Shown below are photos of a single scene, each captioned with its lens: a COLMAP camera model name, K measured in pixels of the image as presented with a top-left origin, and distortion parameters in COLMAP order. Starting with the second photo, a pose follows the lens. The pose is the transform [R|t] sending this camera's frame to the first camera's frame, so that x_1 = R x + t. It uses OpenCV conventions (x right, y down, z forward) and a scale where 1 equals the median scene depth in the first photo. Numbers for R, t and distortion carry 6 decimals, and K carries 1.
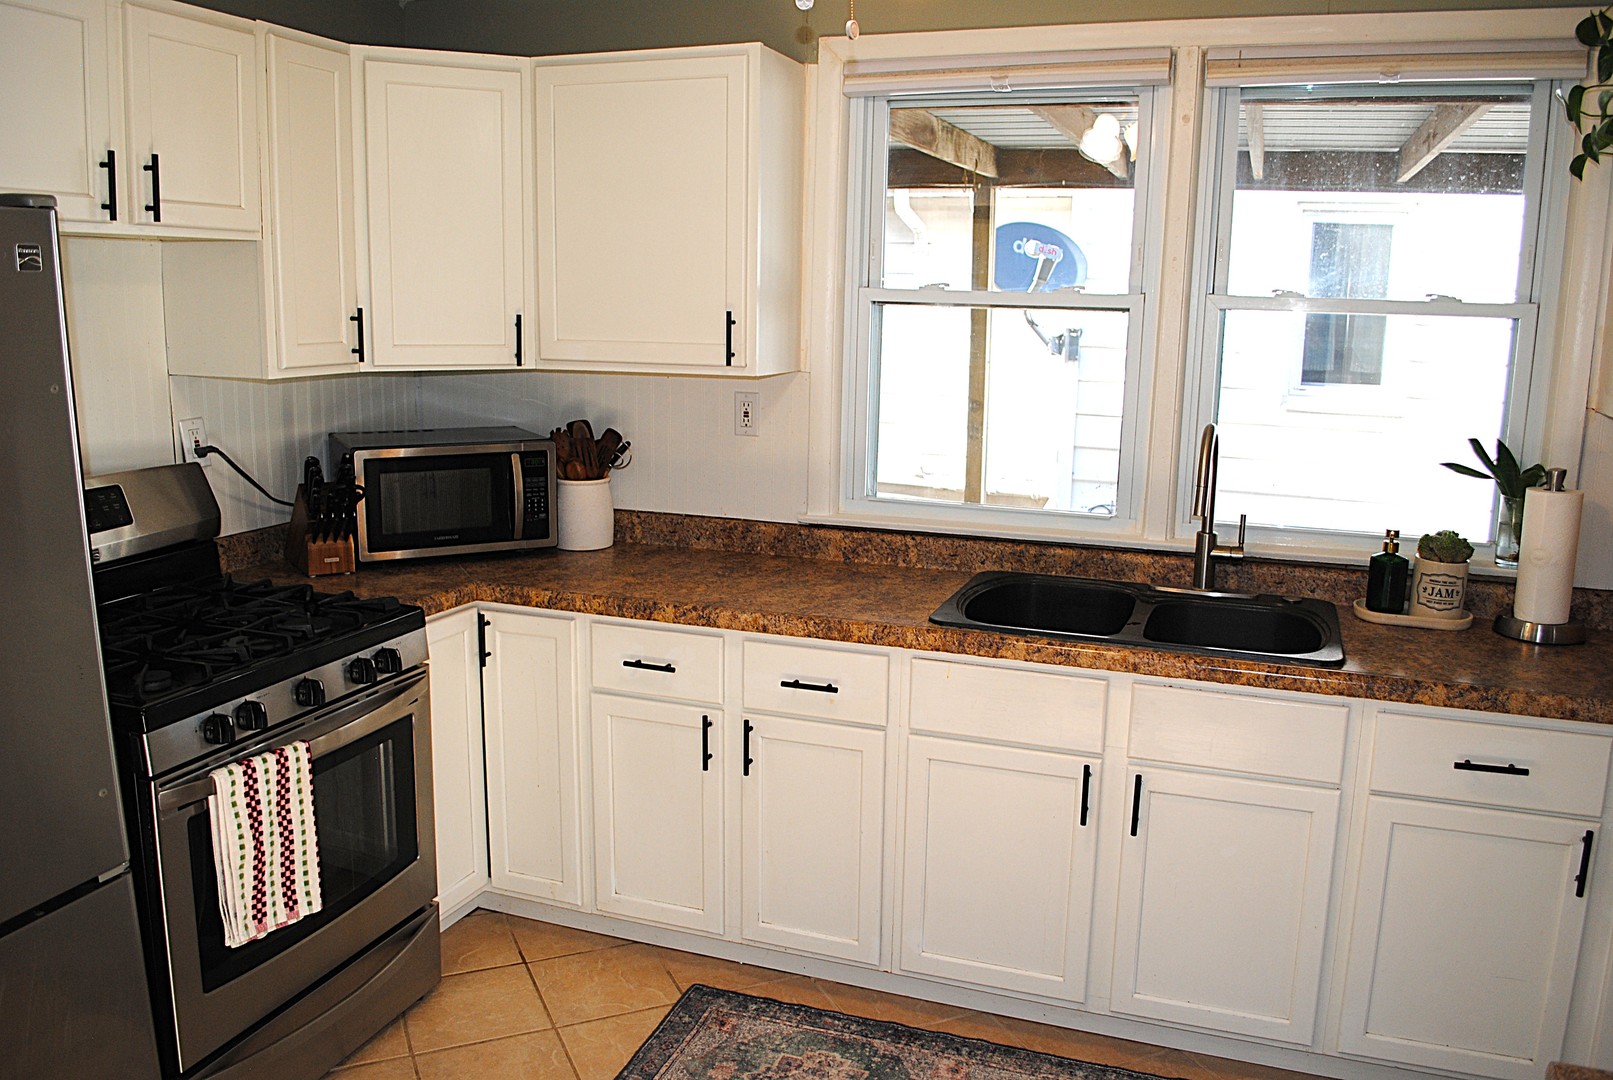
lens RADIAL K [[1254.9, 0, 806.5], [0, 1254.9, 540.0], [0, 0, 1]] dist [-0.104644, 0.004256]
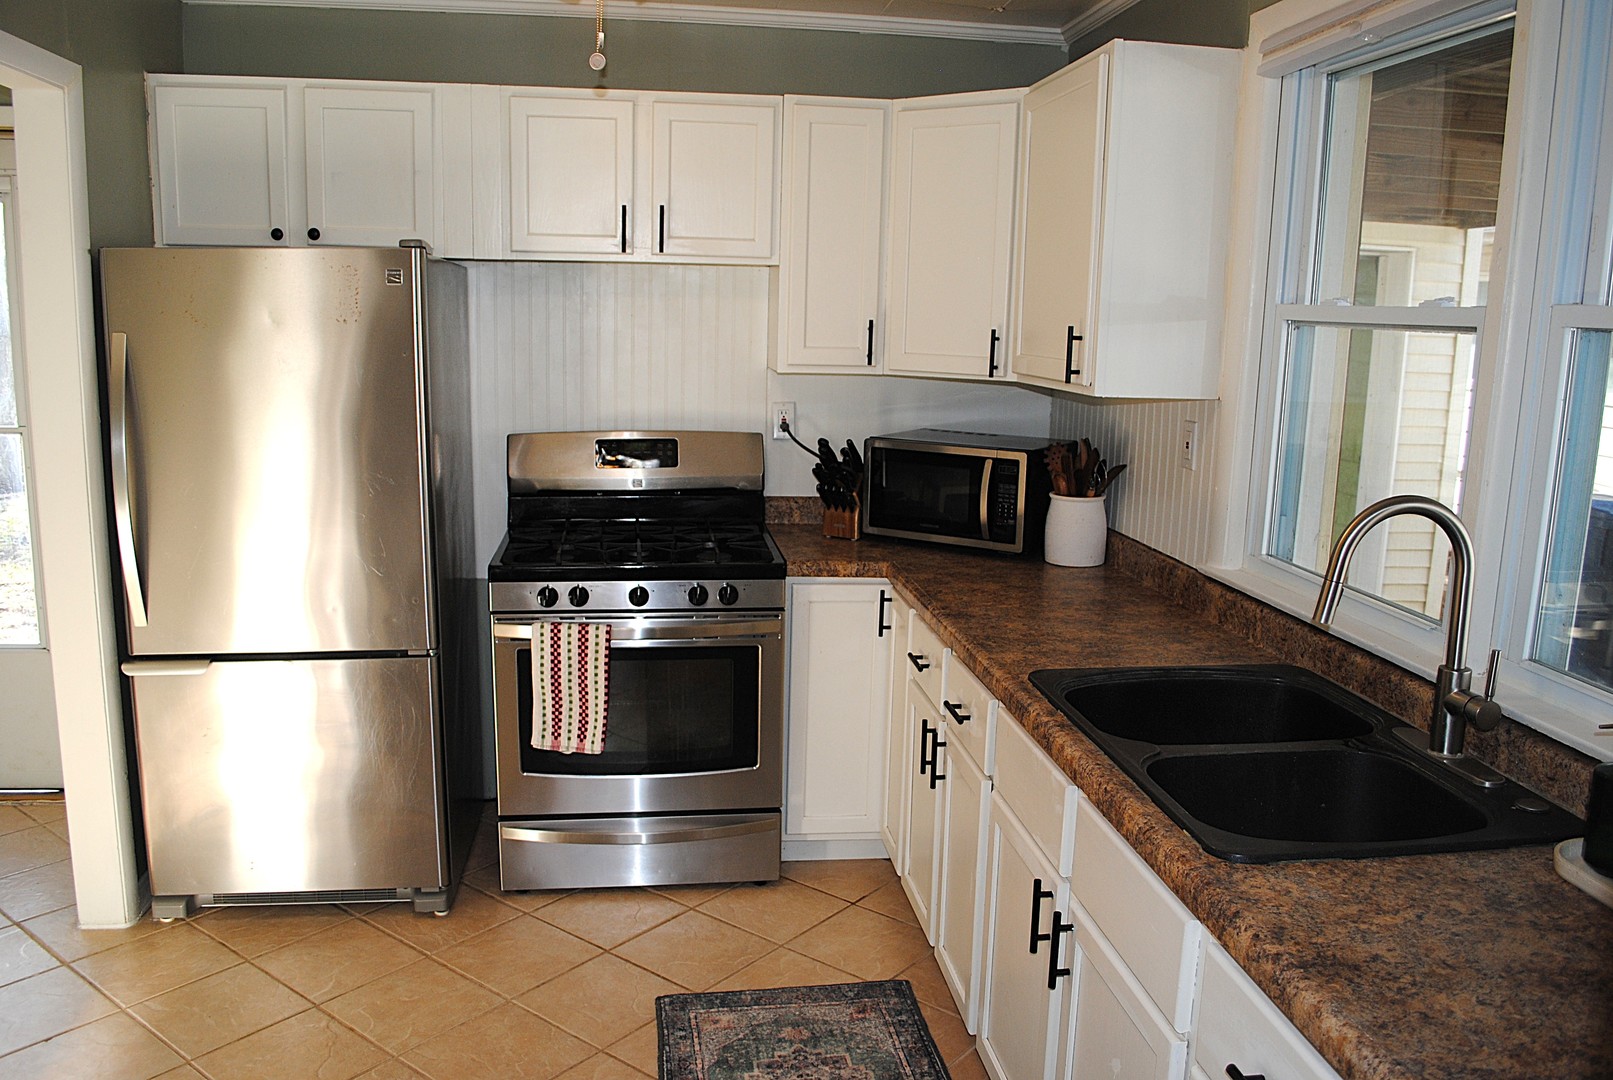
lens RADIAL K [[1254.9, 0, 806.5], [0, 1254.9, 540.0], [0, 0, 1]] dist [-0.104644, 0.004256]
pose [[0.467785, 0.150164, -0.870992, 0.685043], [-0.178594, 0.981193, 0.073246, -0.055642], [0.865610, 0.121291, 0.485806, 0.377802]]
